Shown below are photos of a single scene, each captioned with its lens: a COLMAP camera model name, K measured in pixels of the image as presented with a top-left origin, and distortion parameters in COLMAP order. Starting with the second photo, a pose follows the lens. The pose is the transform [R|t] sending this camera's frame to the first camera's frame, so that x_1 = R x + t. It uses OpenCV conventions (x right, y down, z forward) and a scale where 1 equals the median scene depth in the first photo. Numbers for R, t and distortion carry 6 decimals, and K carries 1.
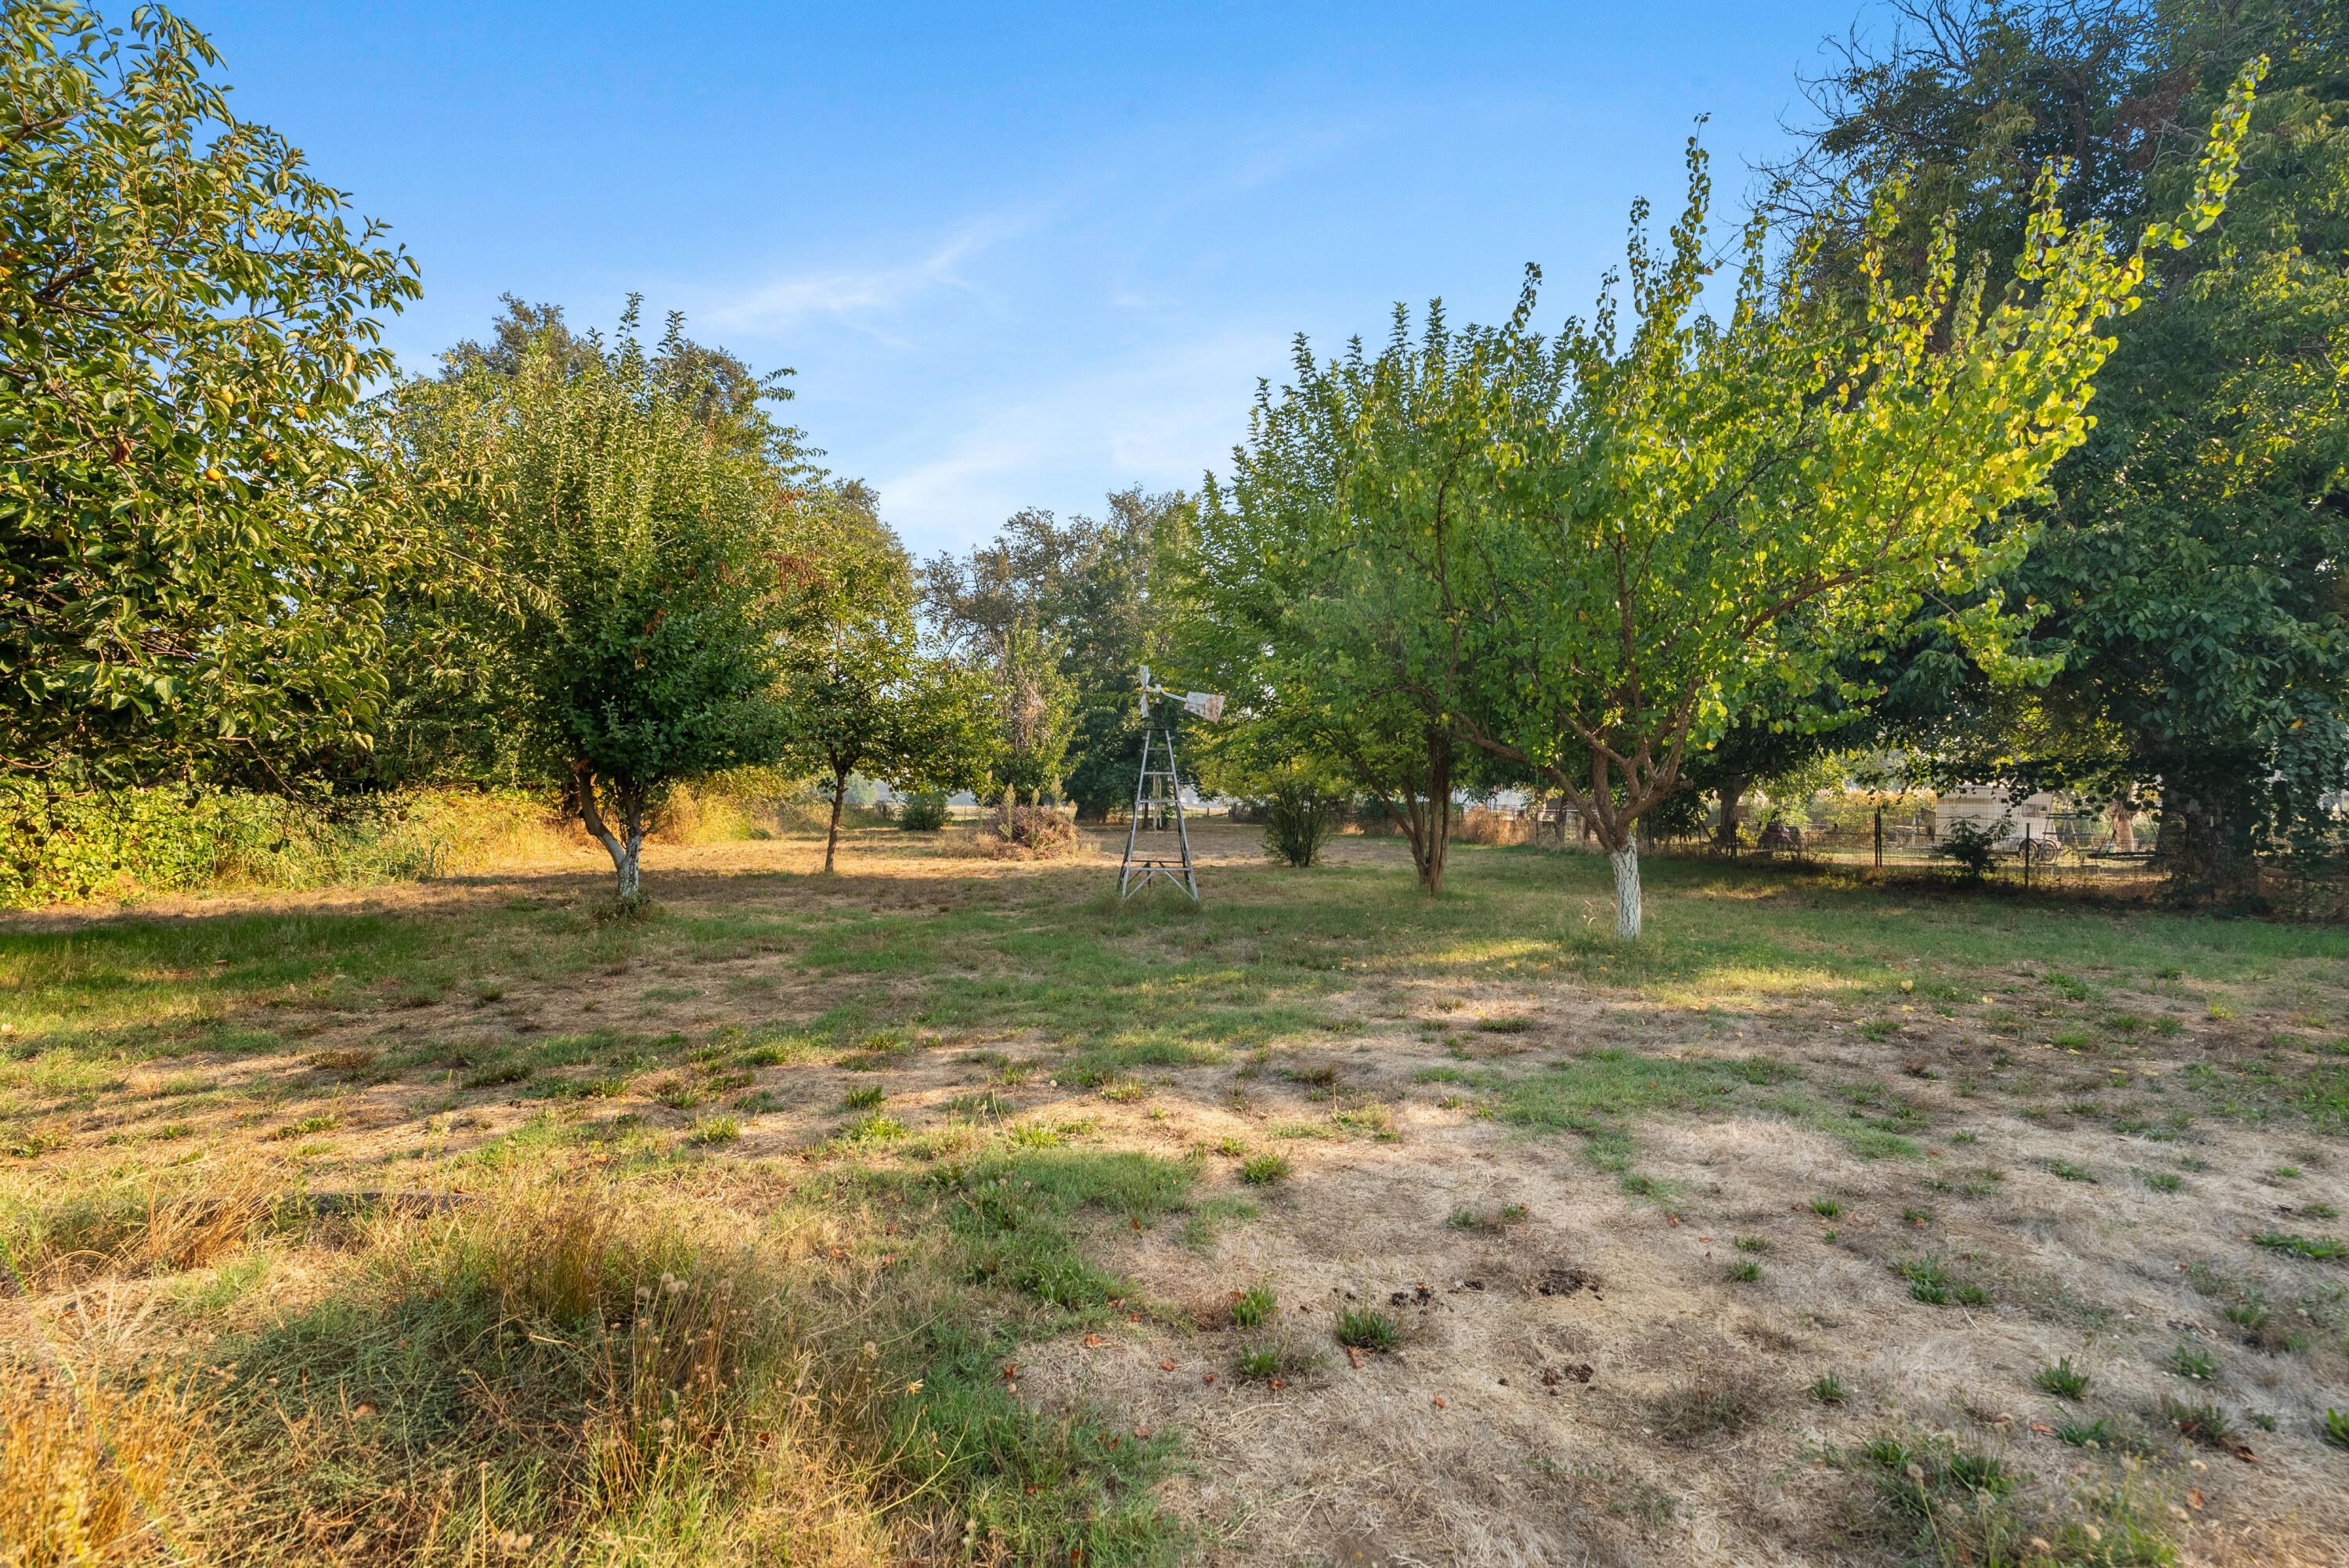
lens RADIAL K [[1059.9, 0, 1168.4], [0, 1059.9, 786.3], [0, 0, 1]] dist [-0.000784, -0.000072]
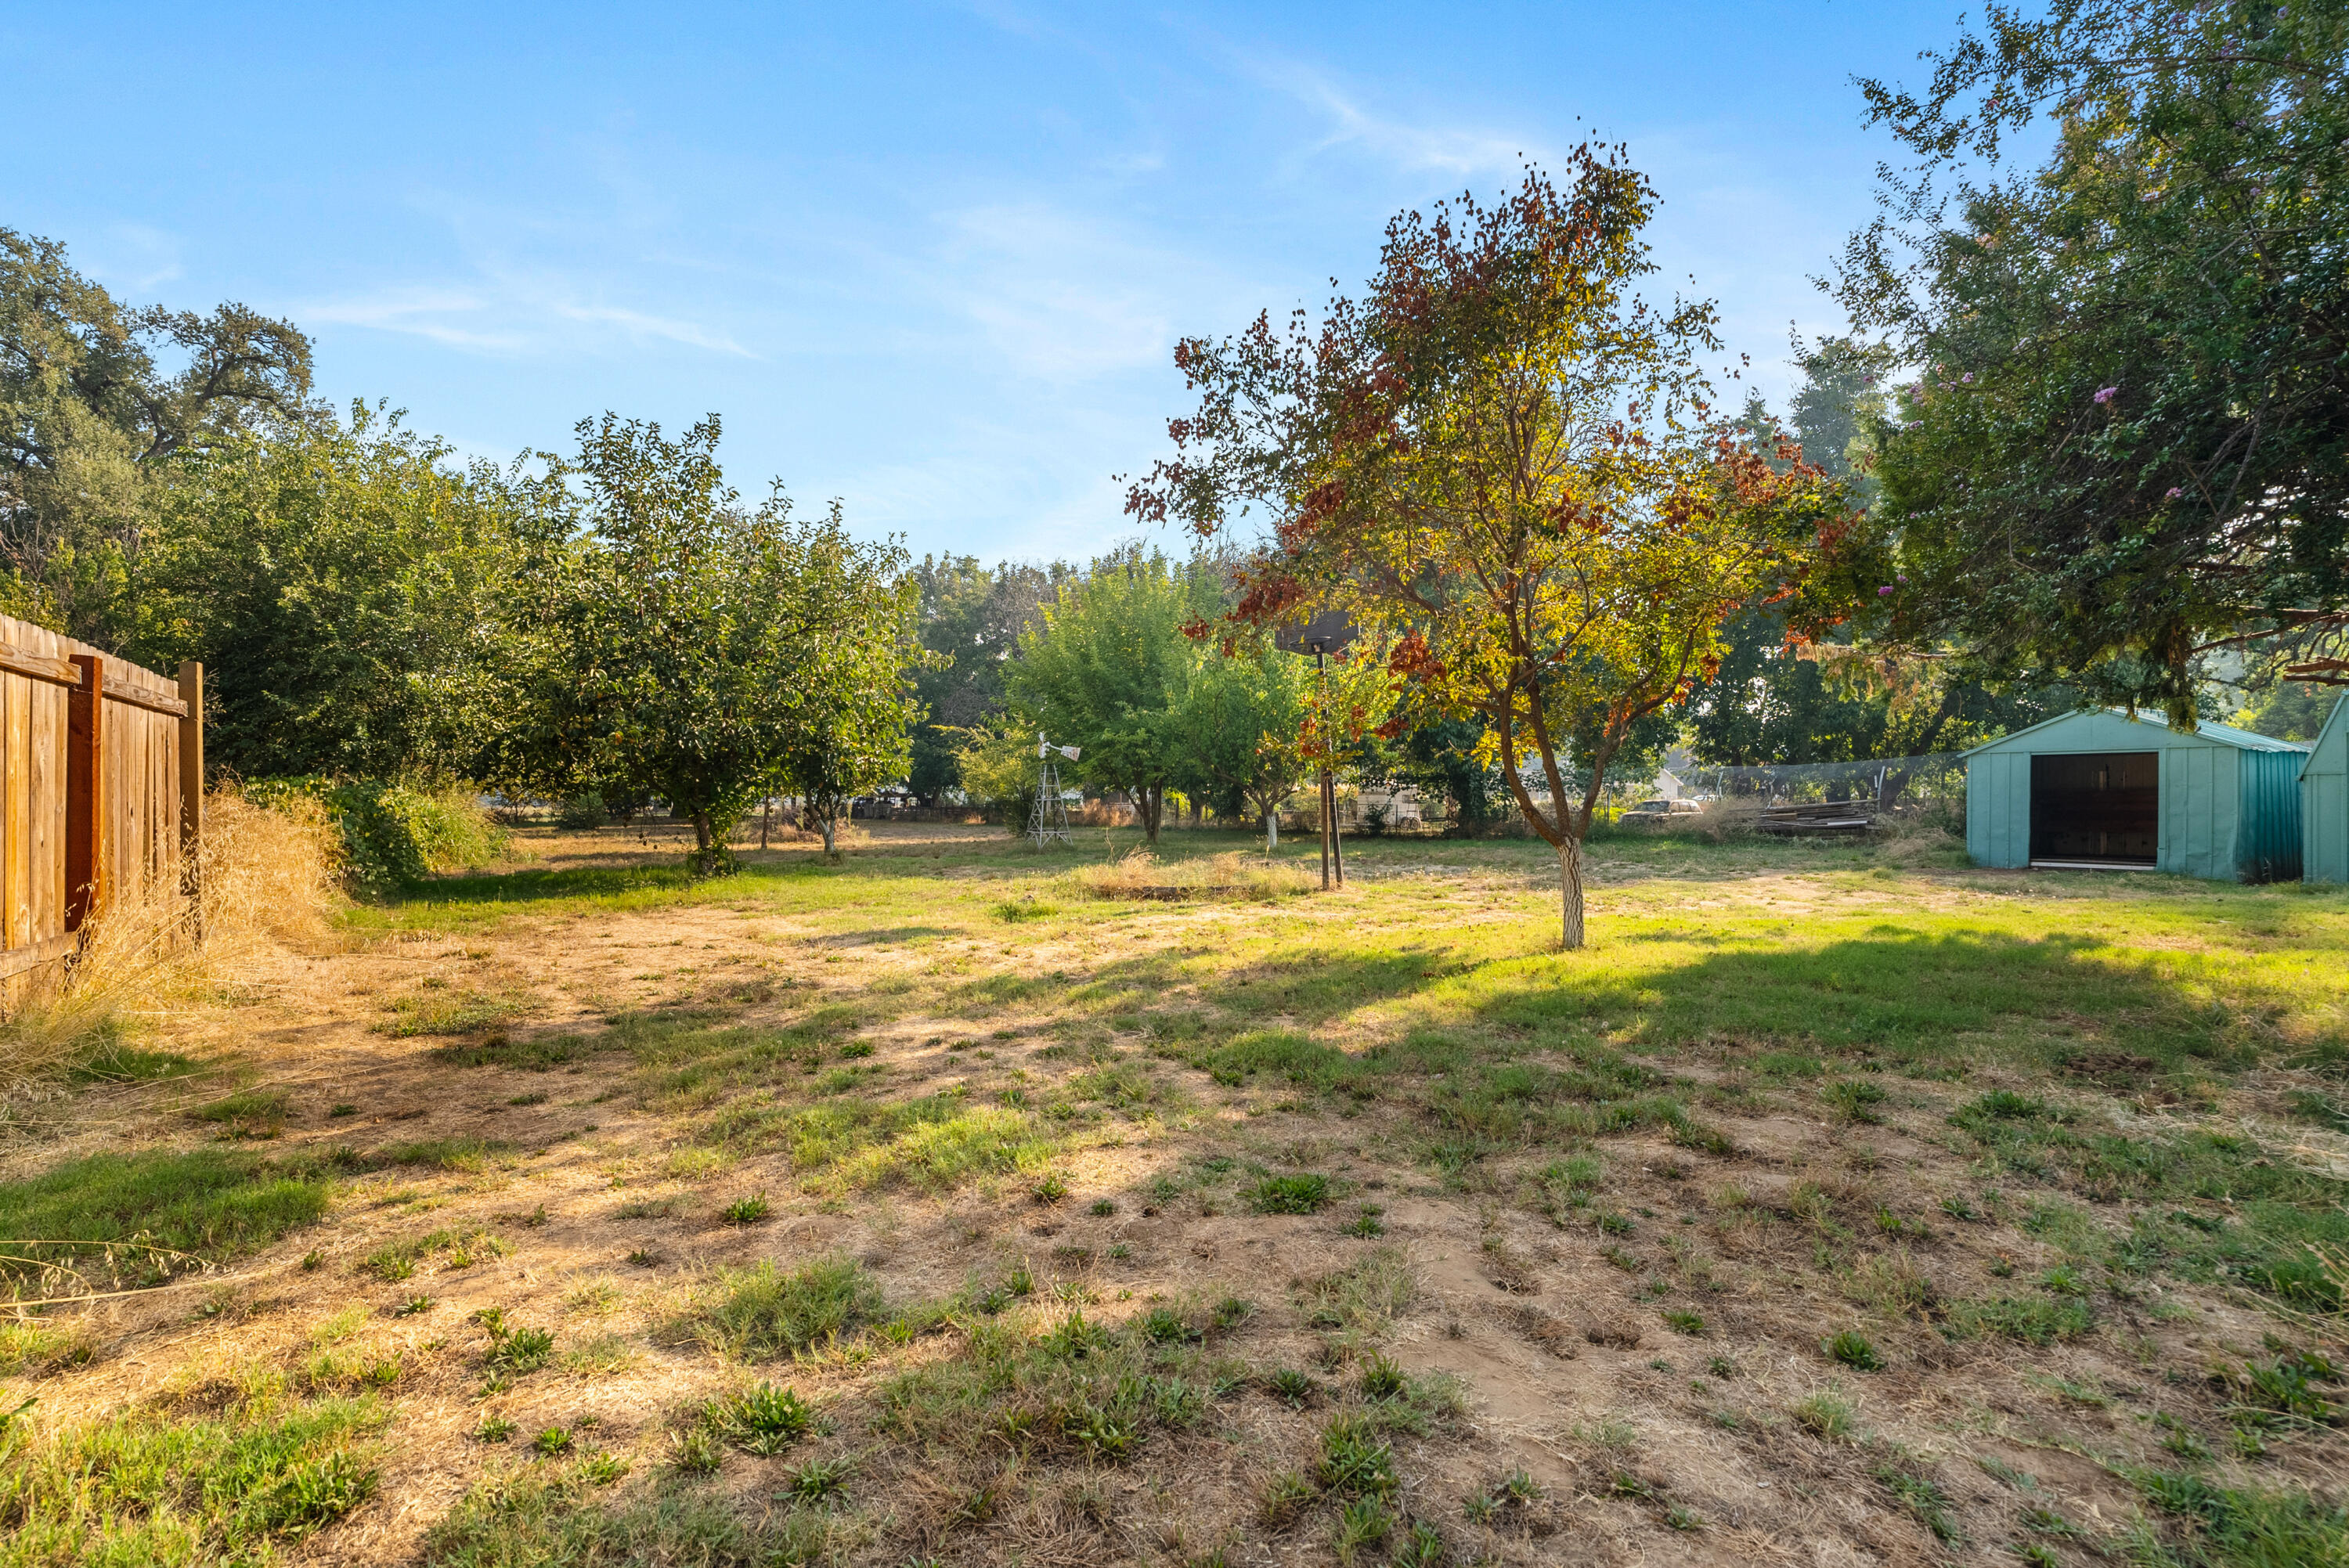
lens RADIAL K [[1059.9, 0, 1177.0], [0, 1059.9, 786.2], [0, 0, 1]] dist [-0.000784, -0.000072]
pose [[0.894411, -0.005878, 0.447207, -0.392080], [0.004801, 0.999982, 0.003542, -0.007992], [-0.447220, -0.001021, 0.894424, -0.516439]]
